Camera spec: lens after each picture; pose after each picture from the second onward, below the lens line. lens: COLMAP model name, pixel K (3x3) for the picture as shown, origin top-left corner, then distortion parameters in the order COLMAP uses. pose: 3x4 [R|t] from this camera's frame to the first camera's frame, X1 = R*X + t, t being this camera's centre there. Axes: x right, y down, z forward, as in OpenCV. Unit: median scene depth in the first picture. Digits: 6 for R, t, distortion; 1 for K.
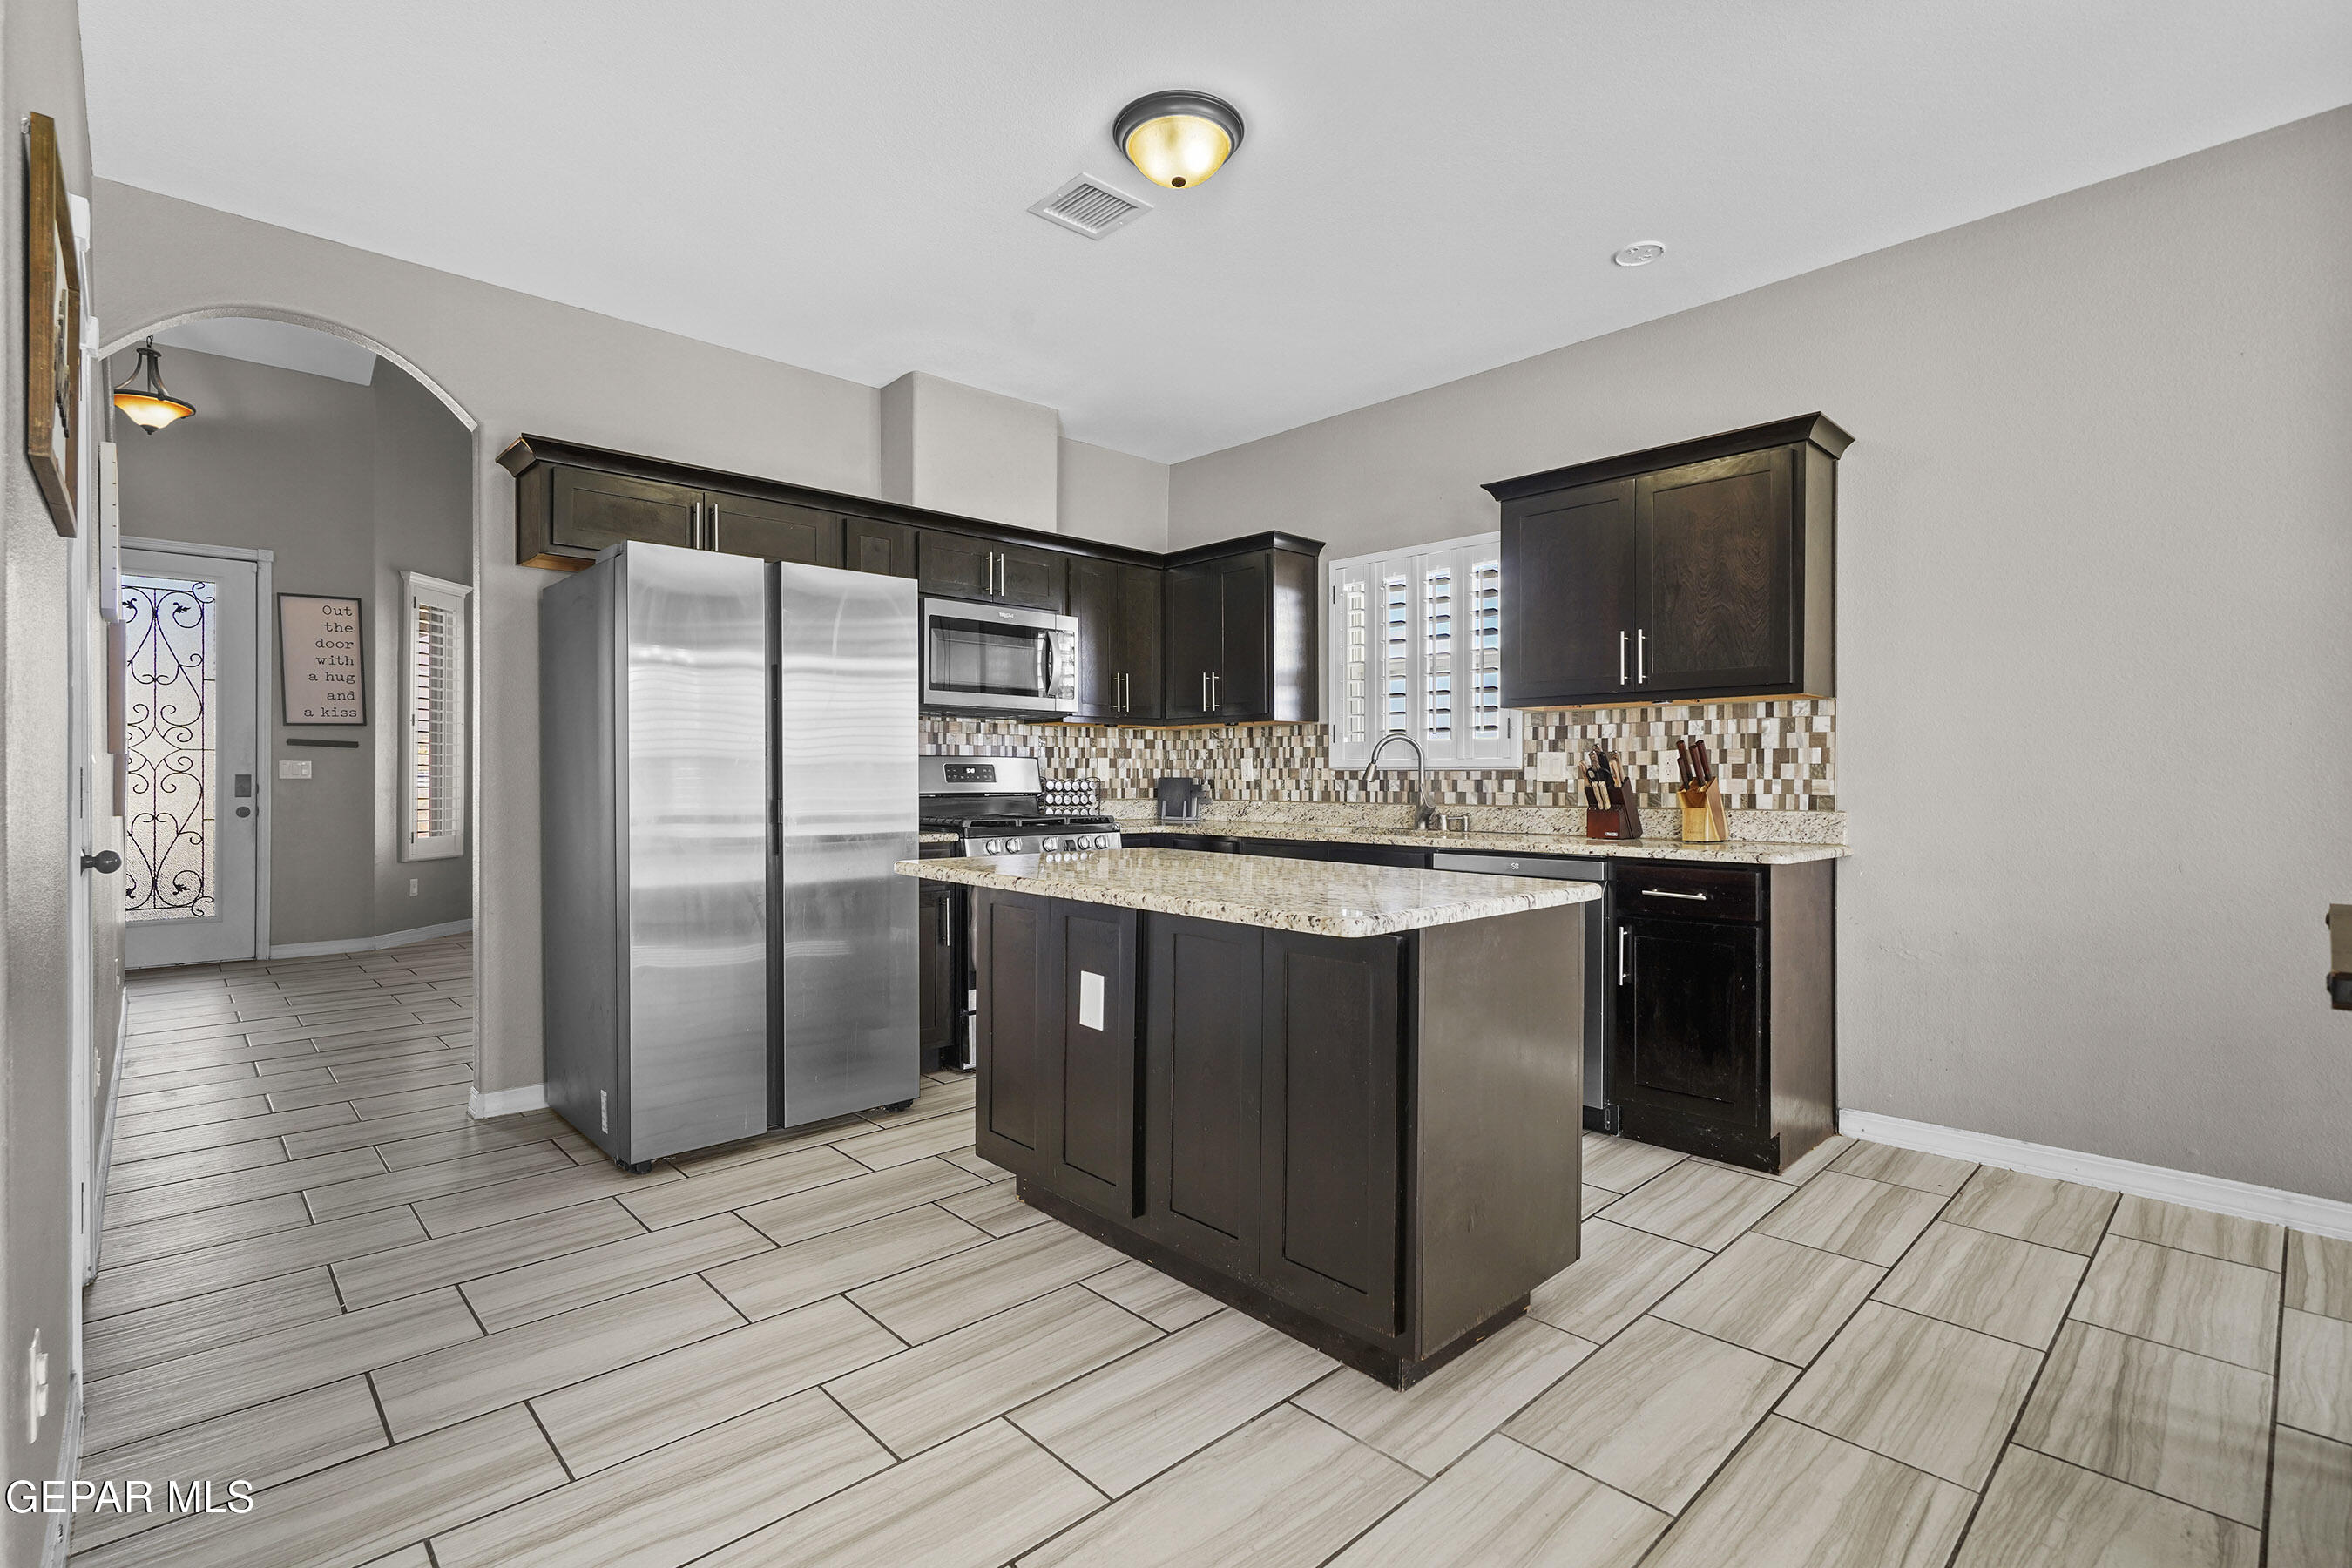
lens RADIAL K [[1085.3, 0, 1190.6], [0, 1085.3, 778.6], [0, 0, 1]] dist [0.003620, 0.000520]
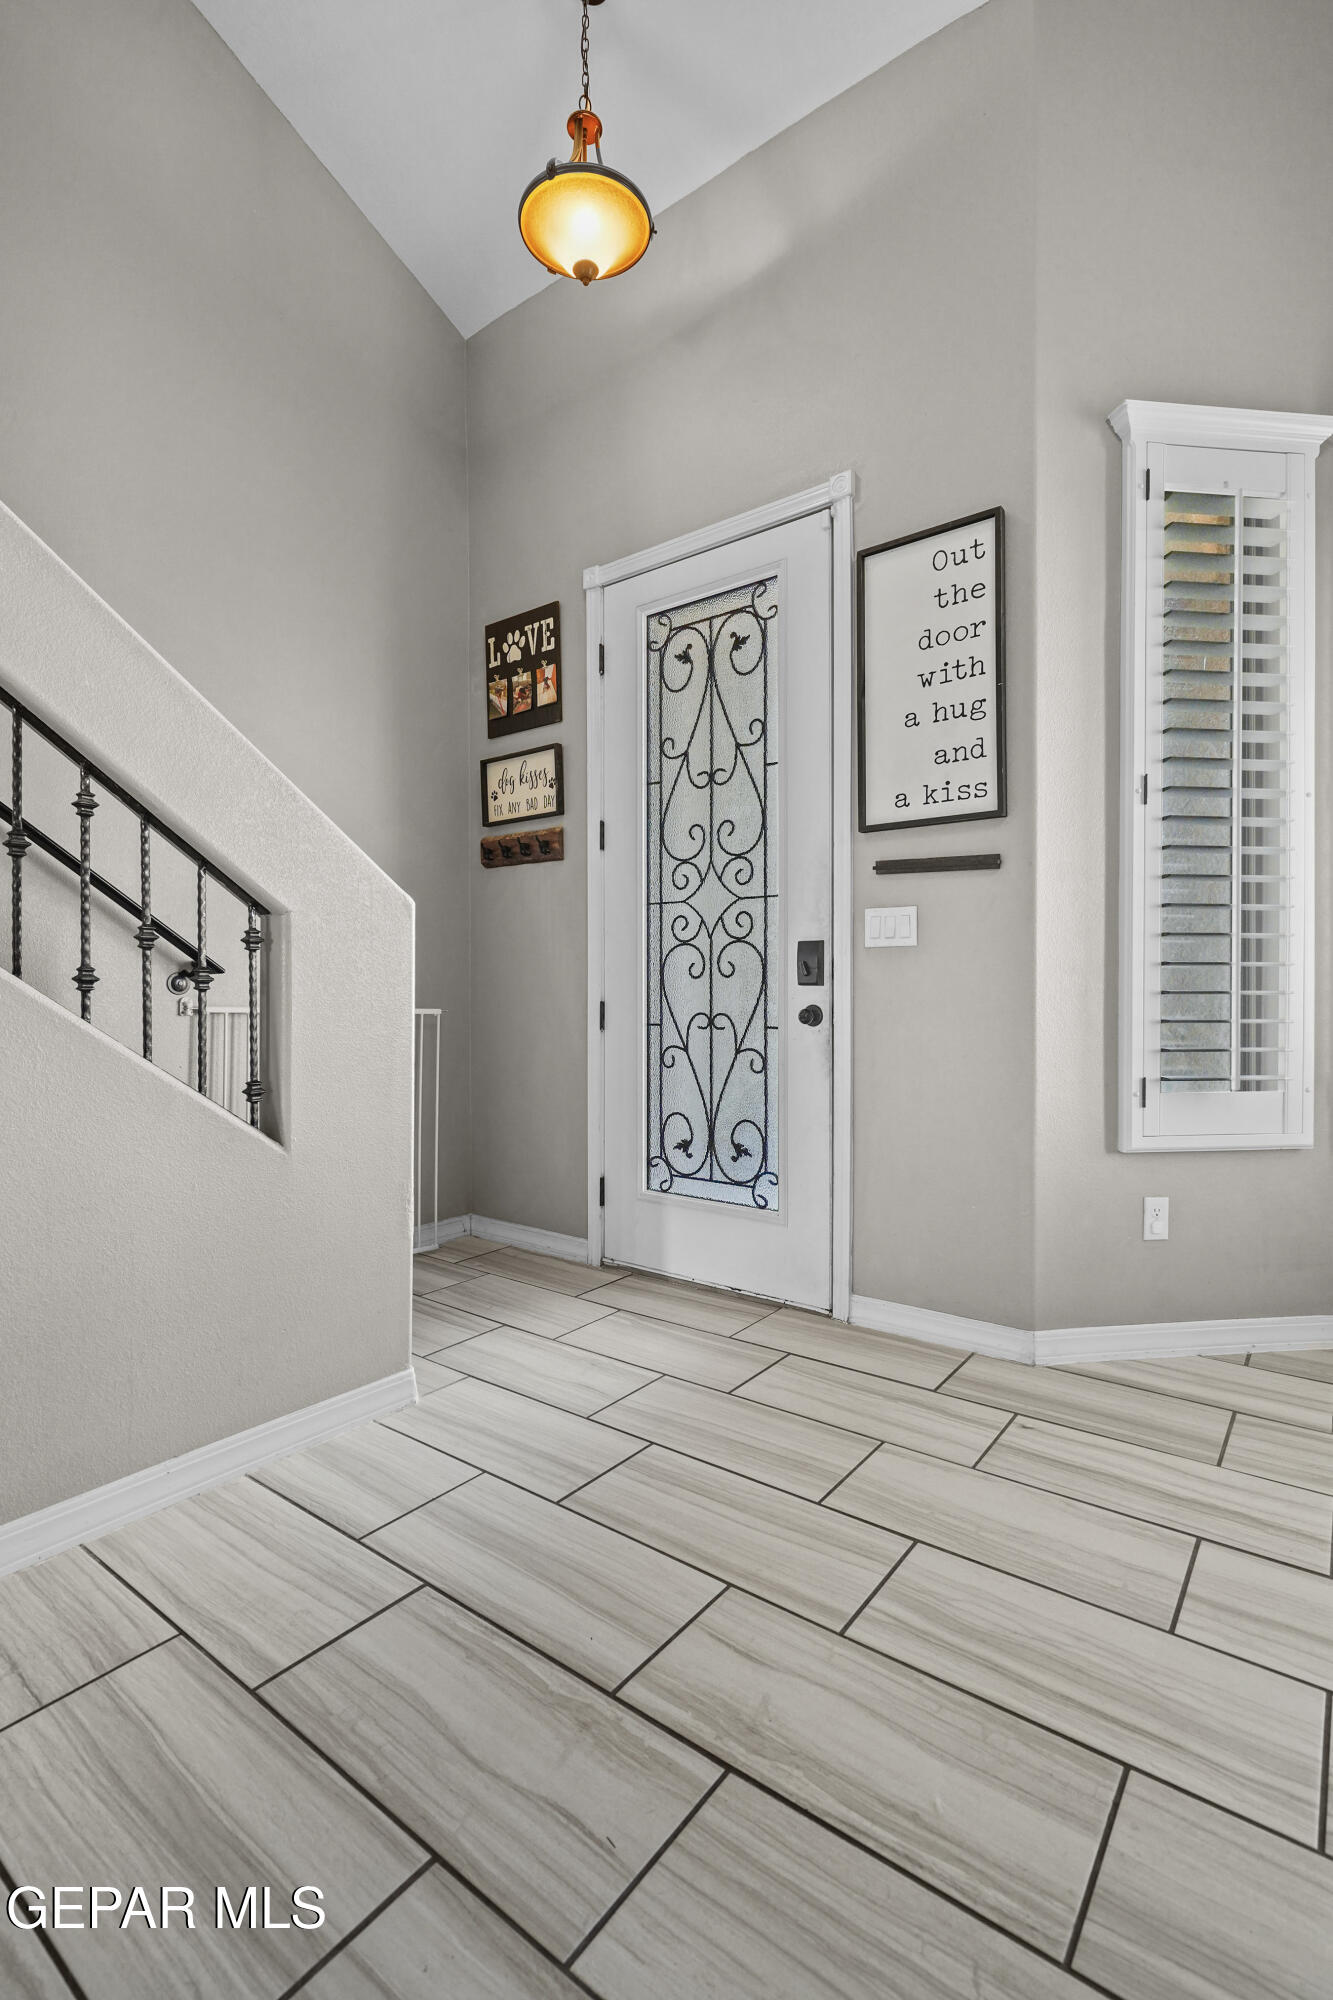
lens RADIAL K [[922.9, 0, 673.7], [0, 922.9, 997.3], [0, 0, 1]] dist [0.003620, 0.000520]
pose [[0.154086, 0.002926, -0.988053, -0.459193], [-0.002280, 0.999994, 0.002606, 0.021282], [0.988055, 0.001852, 0.154092, 0.871284]]
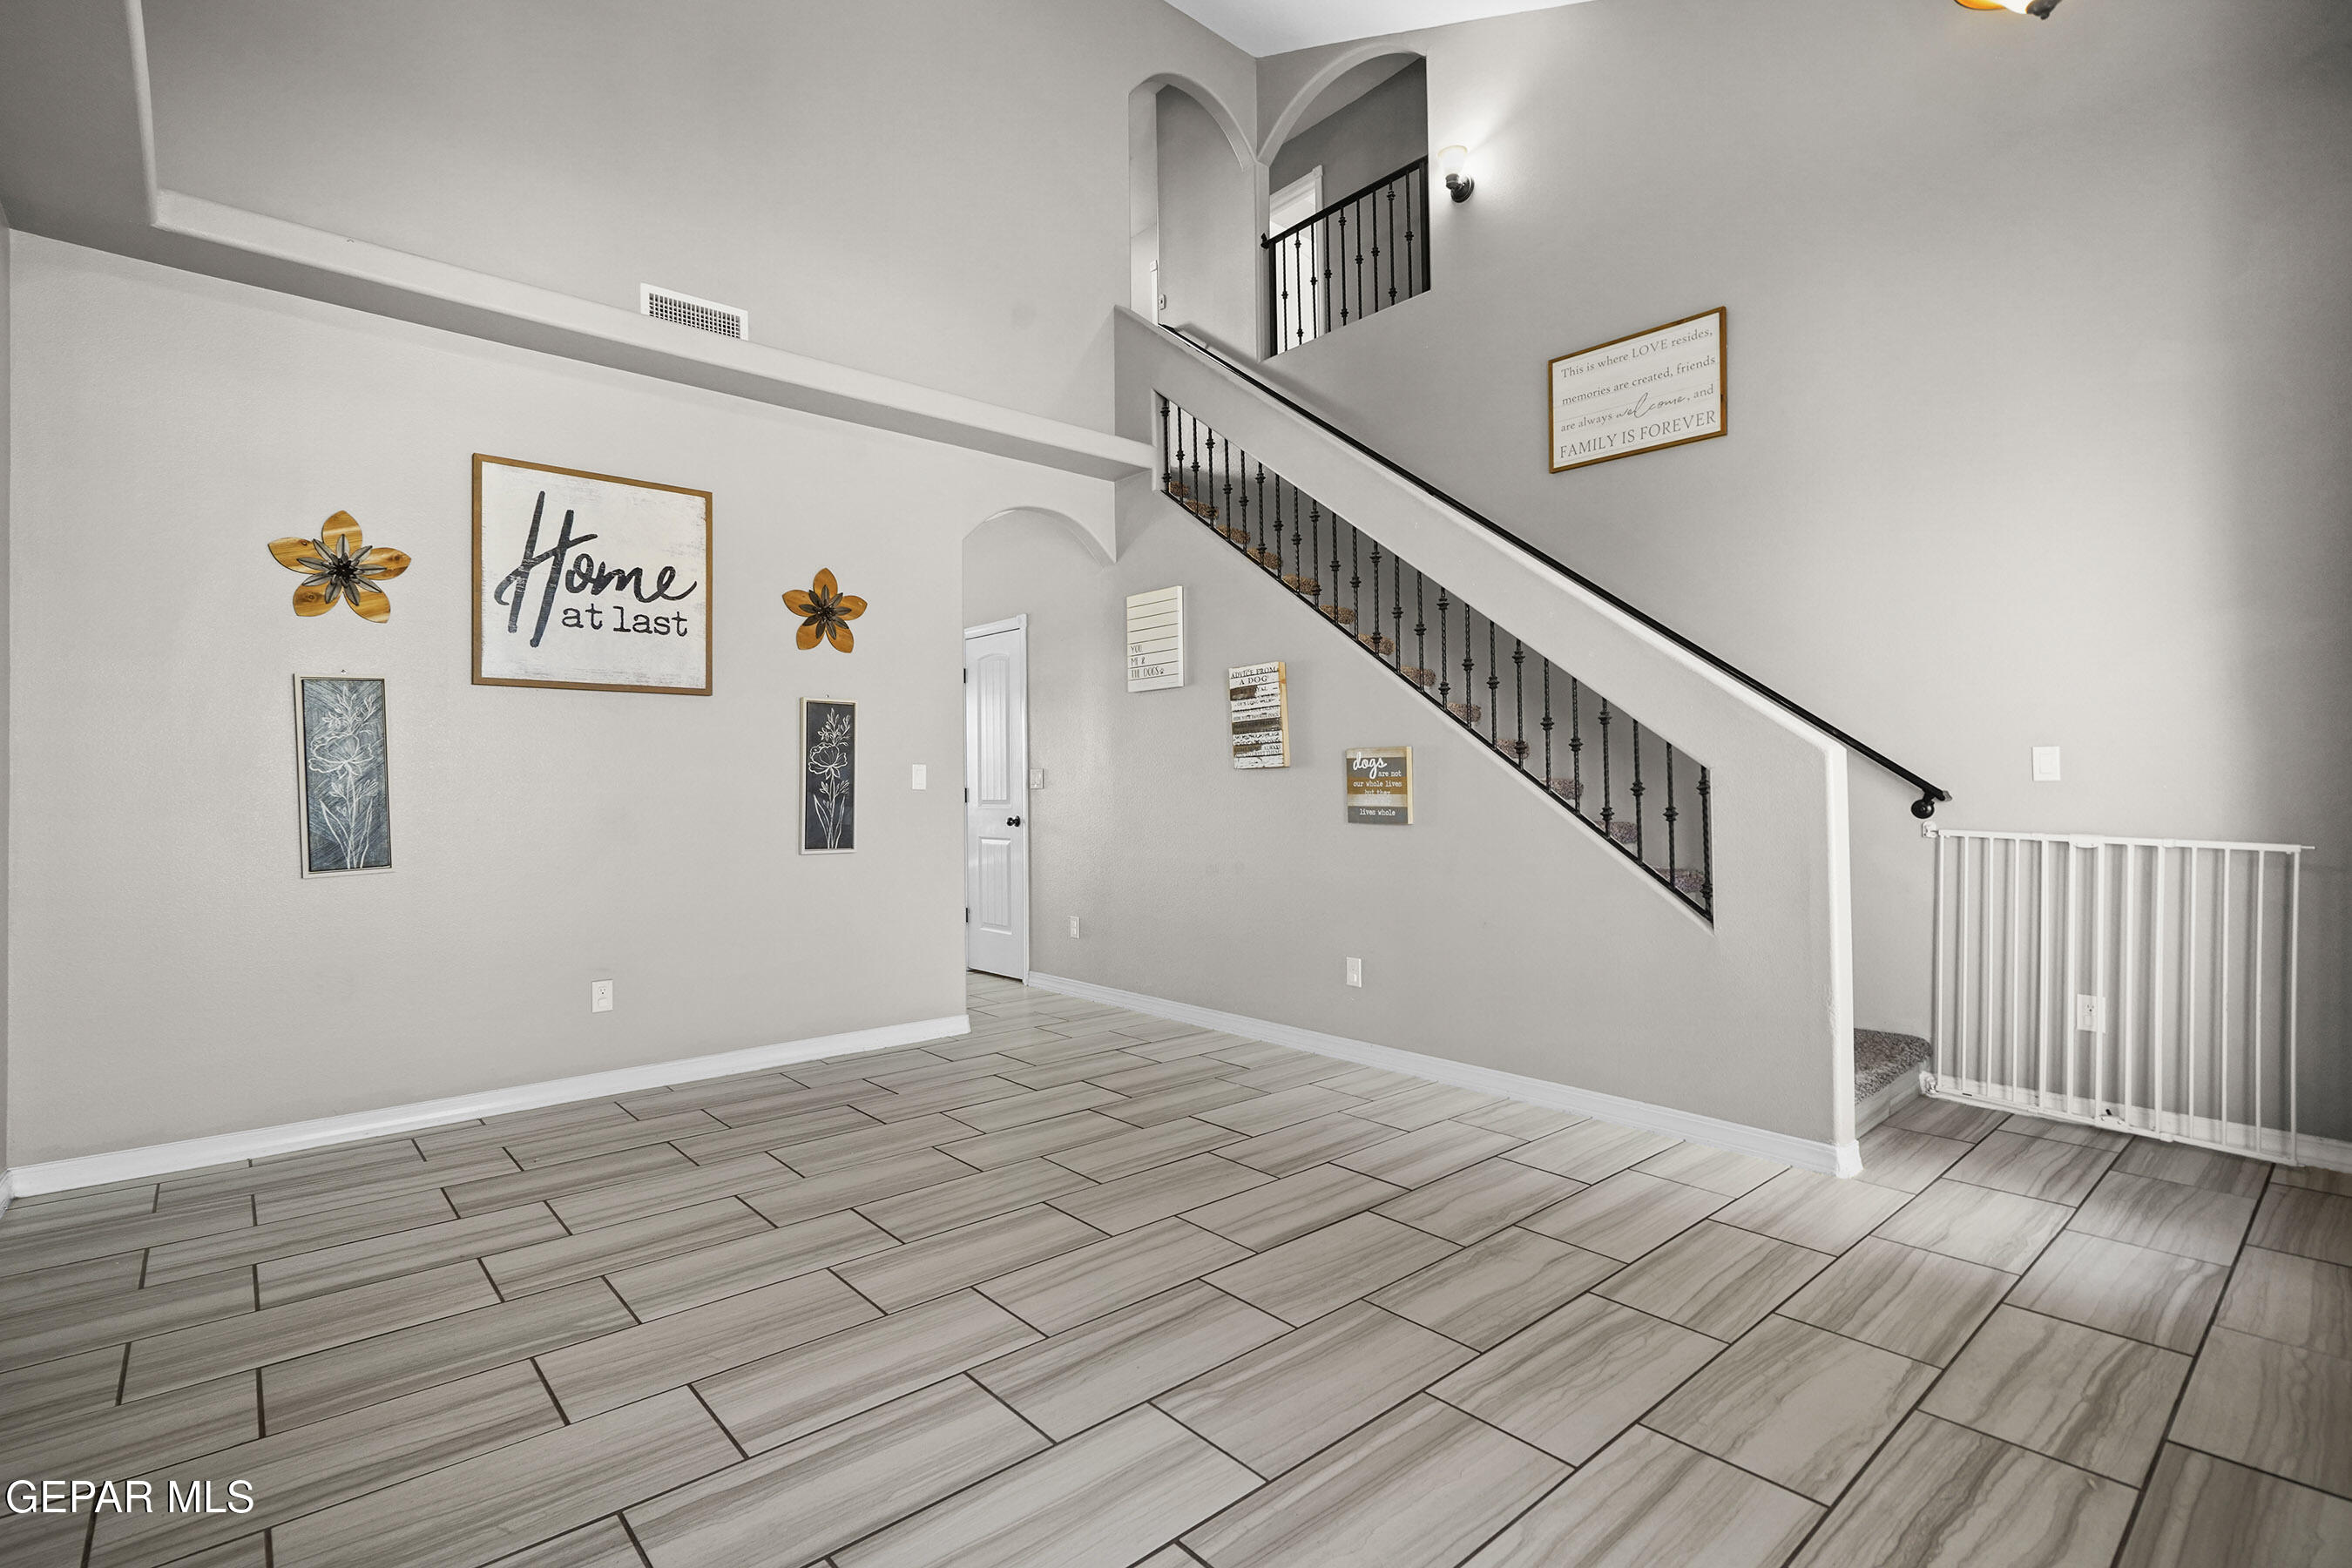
lens RADIAL K [[1085.3, 0, 1170.8], [0, 1085.3, 788.7], [0, 0, 1]] dist [0.003620, 0.000520]
pose [[-0.998810, 0.012366, 0.047185, -0.610826], [0.012856, 0.999866, 0.010102, -0.027656], [-0.047054, 0.010697, -0.998835, 1.668918]]
